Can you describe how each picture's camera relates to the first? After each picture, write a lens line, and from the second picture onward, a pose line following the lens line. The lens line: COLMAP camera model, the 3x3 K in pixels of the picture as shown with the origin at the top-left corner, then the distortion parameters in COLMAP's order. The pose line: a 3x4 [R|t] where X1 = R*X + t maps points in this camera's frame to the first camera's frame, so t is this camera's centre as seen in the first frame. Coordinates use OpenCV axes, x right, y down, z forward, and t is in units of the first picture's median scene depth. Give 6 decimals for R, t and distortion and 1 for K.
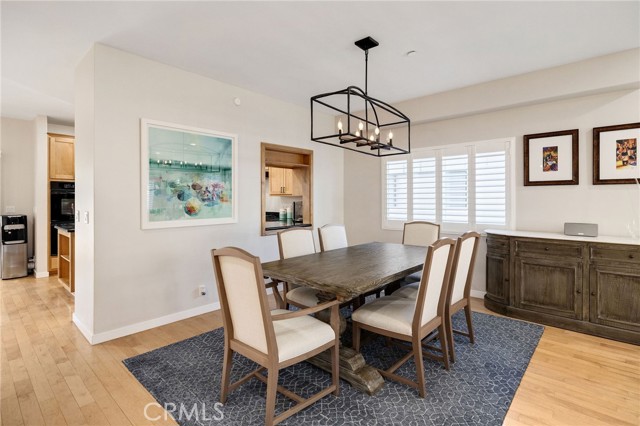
lens RADIAL K [[308.0, 0, 306.5], [0, 308.0, 203.7], [0, 0, 1]] dist [0.000206, -0.000784]
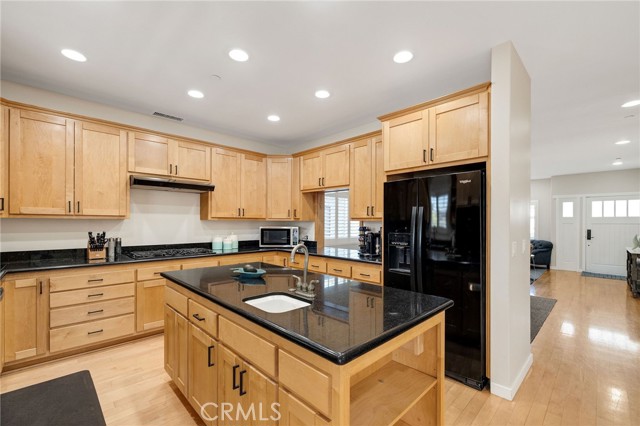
lens RADIAL K [[279.1, 0, 323.4], [0, 279.1, 225.0], [0, 0, 1]] dist [0.001168, -0.000031]
pose [[0.057217, -0.005441, 0.998347, -1.149374], [0.005126, 0.999974, 0.005156, -0.019918], [-0.998349, 0.004822, 0.057243, 1.121929]]
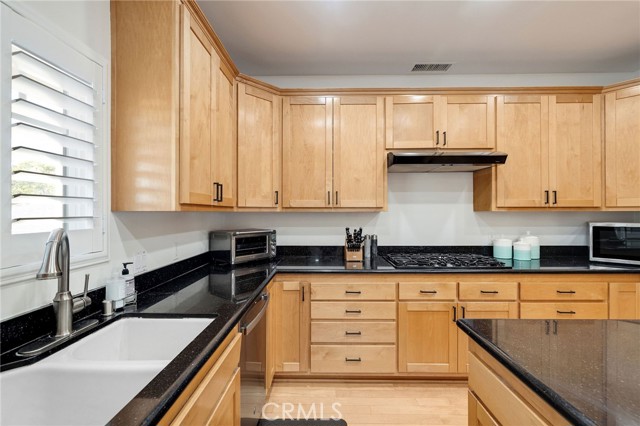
lens RADIAL K [[279.1, 0, 323.3], [0, 279.1, 210.8], [0, 0, 1]] dist [0.001168, -0.000031]
pose [[0.742904, 0.003448, 0.669389, -0.887363], [0.007937, 0.999871, -0.013960, -0.029819], [-0.669351, 0.015684, 0.742781, 1.368636]]
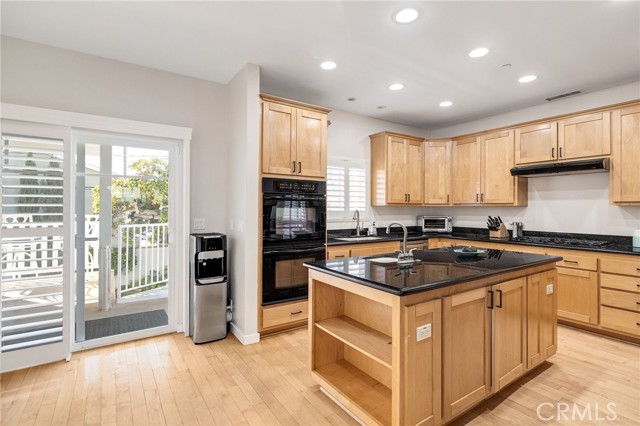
lens RADIAL K [[303.6, 0, 320.2], [0, 303.6, 212.5], [0, 0, 1]] dist [-0.003231, -0.000120]
pose [[0.972089, 0.008049, -0.234476, -0.766256], [-0.007683, 0.999967, 0.002474, -0.011254], [0.234488, -0.000604, 0.972119, 0.602547]]
